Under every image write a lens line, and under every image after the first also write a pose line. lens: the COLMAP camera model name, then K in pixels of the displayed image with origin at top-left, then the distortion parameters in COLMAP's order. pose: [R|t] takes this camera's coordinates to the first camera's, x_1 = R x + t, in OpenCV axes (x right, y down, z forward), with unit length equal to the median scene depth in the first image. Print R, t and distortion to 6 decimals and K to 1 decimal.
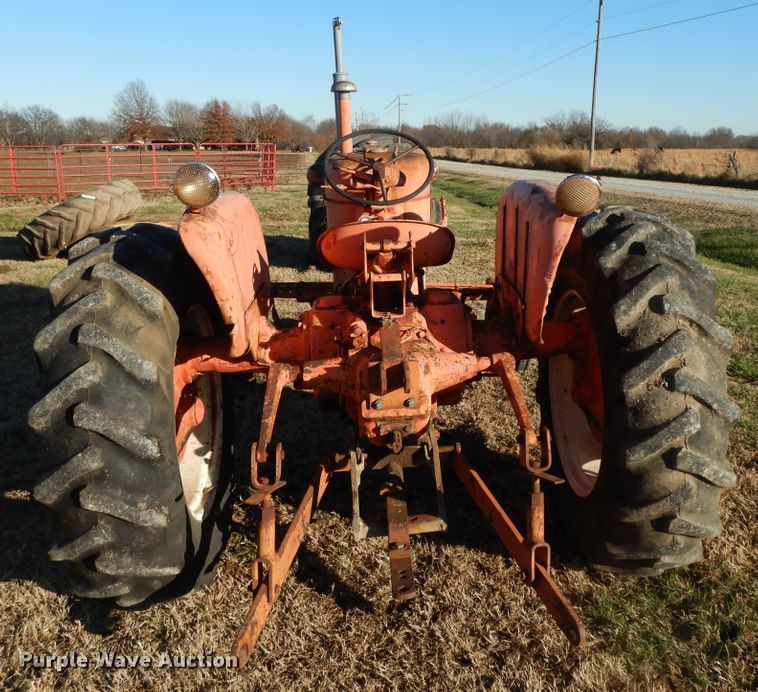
lens RADIAL K [[761.1, 0, 425.9], [0, 761.1, 331.6], [0, 0, 1]] dist [0.023147, 0.006376]
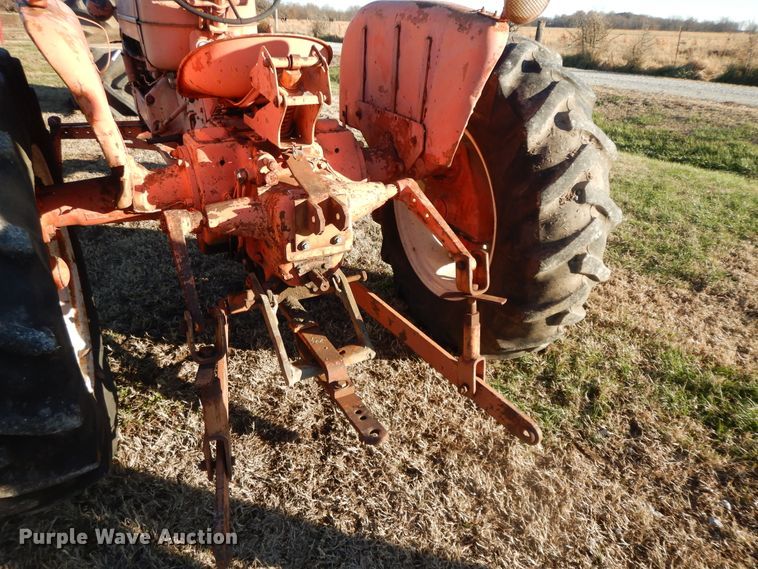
lens RADIAL K [[532.8, 0, 380.9], [0, 532.8, 280.9], [0, 0, 1]] dist [0.010996, 0.001931]
pose [[0.927116, -0.137324, 0.348709, -0.205306], [0.056653, 0.971111, 0.231806, -0.006851], [-0.370468, -0.195156, 0.908112, 0.368935]]
